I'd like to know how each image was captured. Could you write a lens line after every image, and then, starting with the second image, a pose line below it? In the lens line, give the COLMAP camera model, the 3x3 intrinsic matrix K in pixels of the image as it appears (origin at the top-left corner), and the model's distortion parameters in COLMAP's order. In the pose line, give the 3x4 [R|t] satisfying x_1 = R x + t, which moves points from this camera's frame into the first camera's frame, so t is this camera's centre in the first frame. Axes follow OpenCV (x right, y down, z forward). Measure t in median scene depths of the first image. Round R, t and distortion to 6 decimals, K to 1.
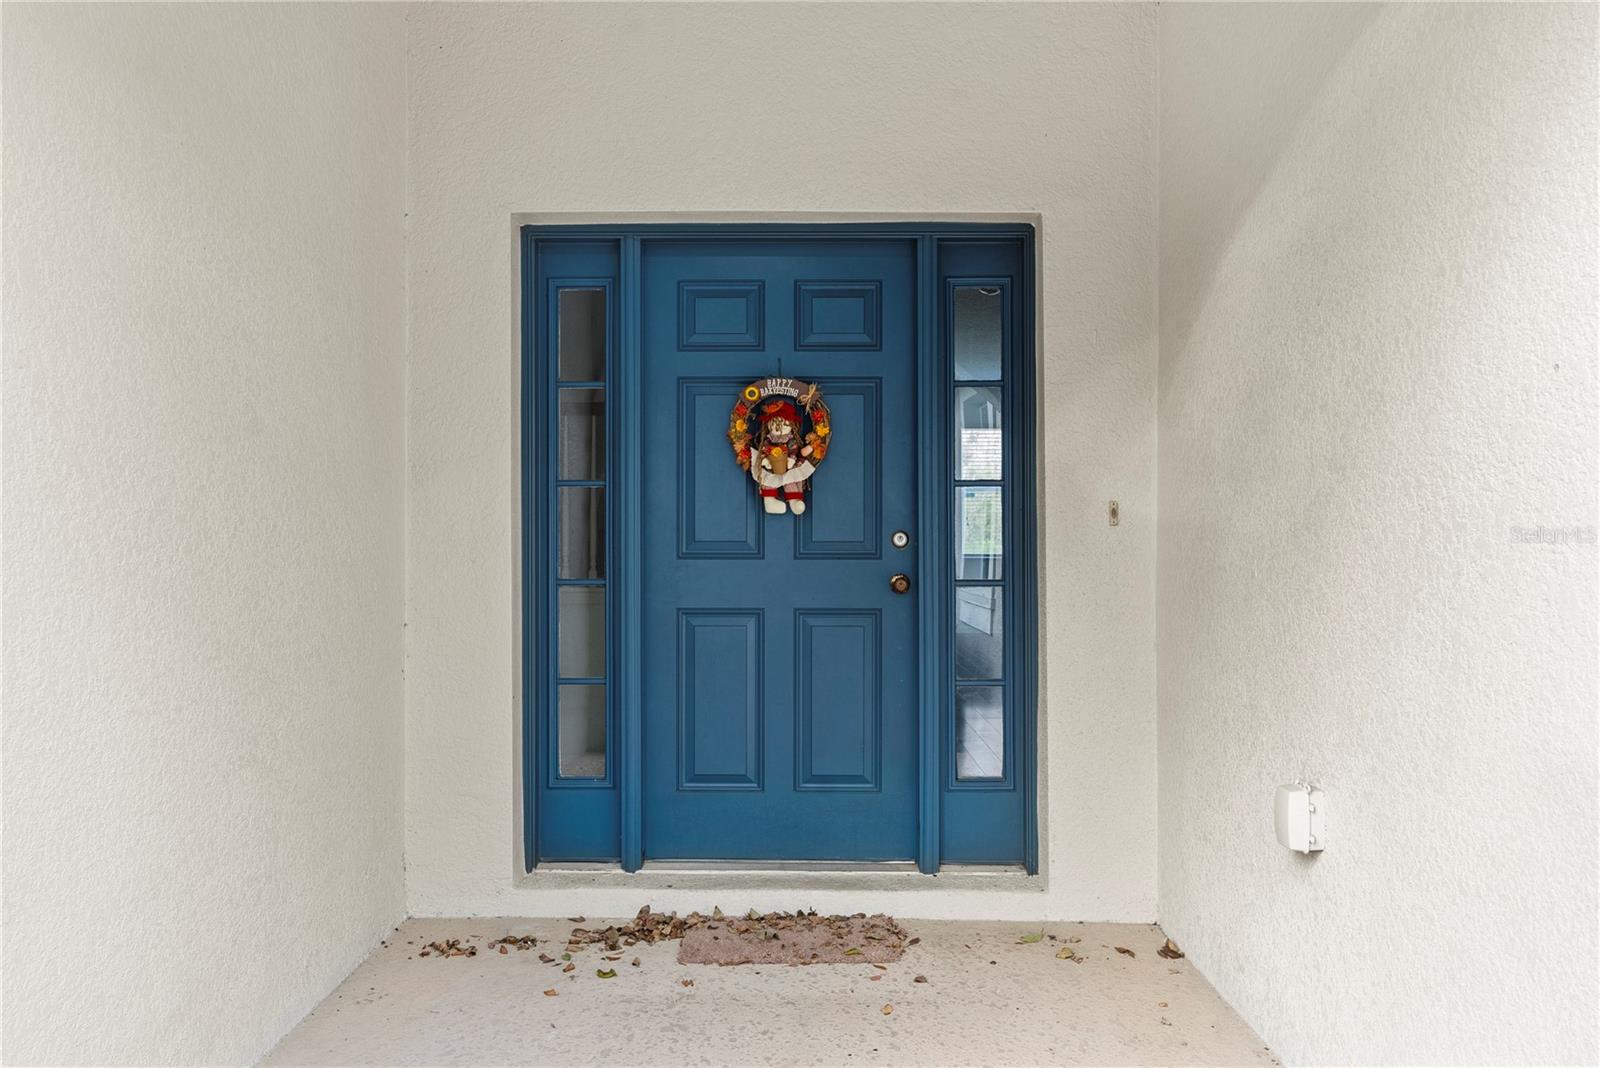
lens RADIAL K [[1147.9, 0, 799.2], [0, 1147.9, 534.2], [0, 0, 1]] dist [0.001004, 0.000088]
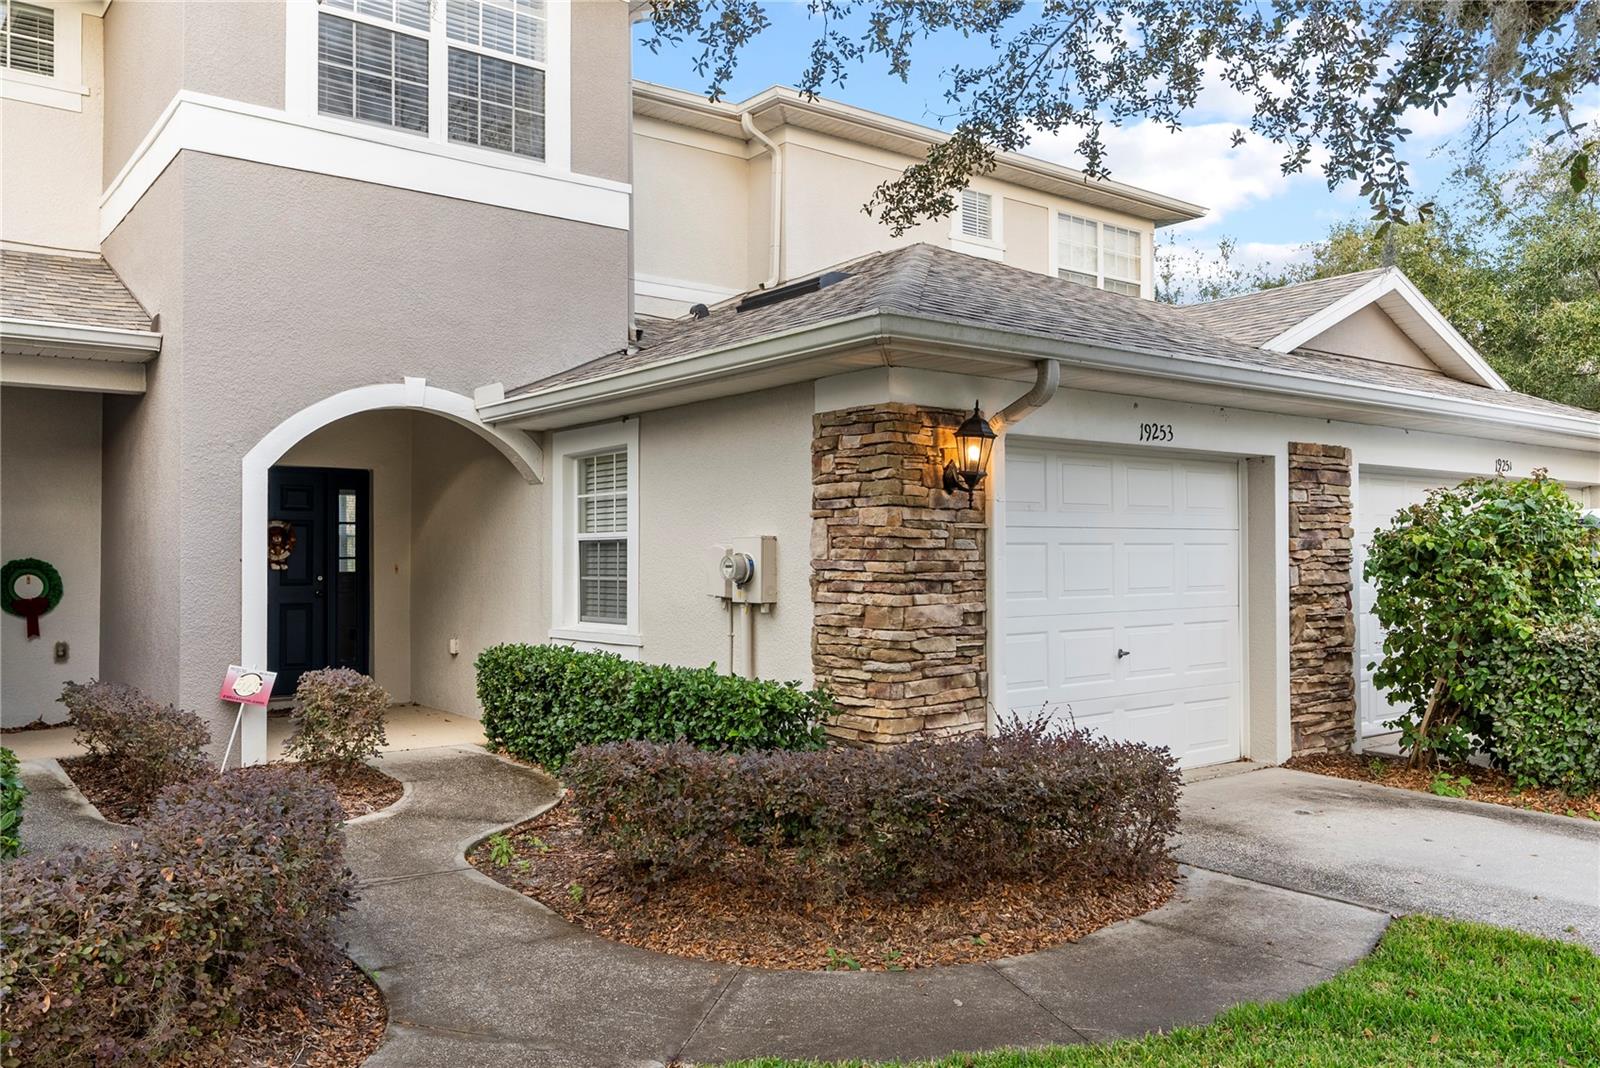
lens RADIAL K [[1247.4, 0, 799.6], [0, 1247.4, 539.1], [0, 0, 1]] dist [0.004135, 0.001334]
pose [[0.778094, 0.011065, 0.628050, -0.926098], [-0.005231, 0.999924, -0.011136, -0.063664], [-0.628126, 0.005379, 0.778093, -2.140641]]
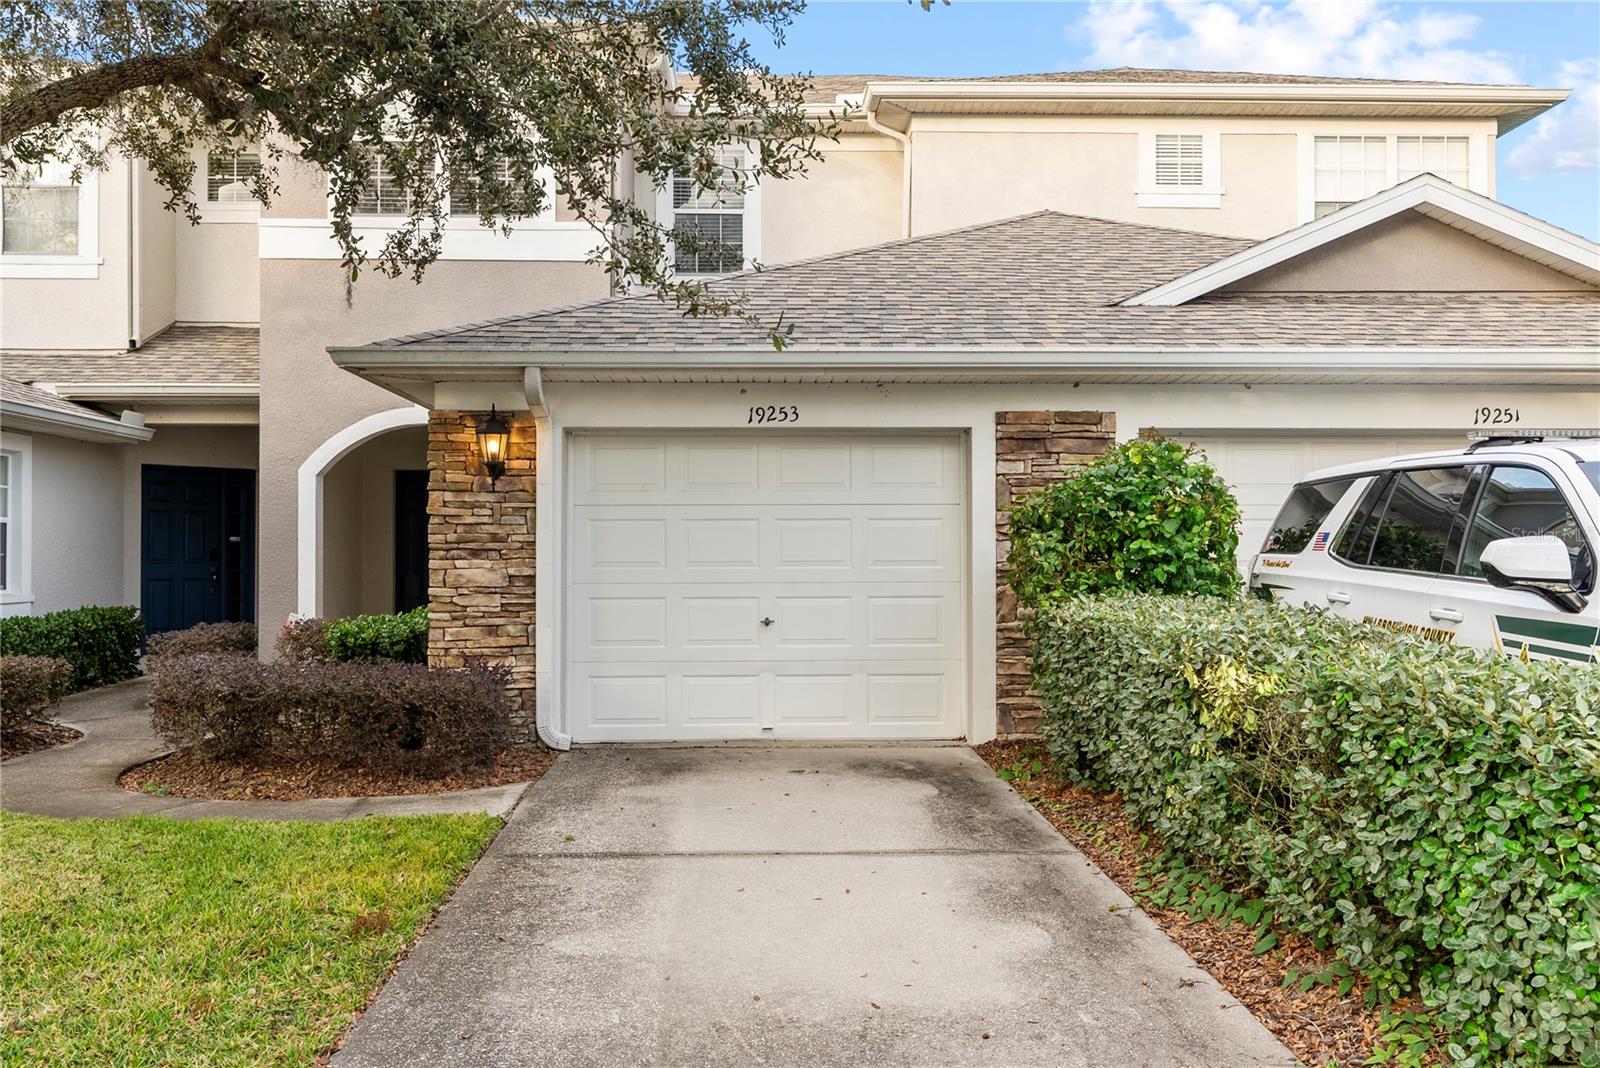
lens RADIAL K [[1406.0, 0, 800.5], [0, 1406.0, 535.8], [0, 0, 1]] dist [-0.000712, 0.003887]
pose [[0.998880, 0.003678, 0.047173, 1.437454], [-0.003257, 0.999954, -0.008995, -0.015766], [-0.047204, 0.008832, 0.998846, -3.887444]]
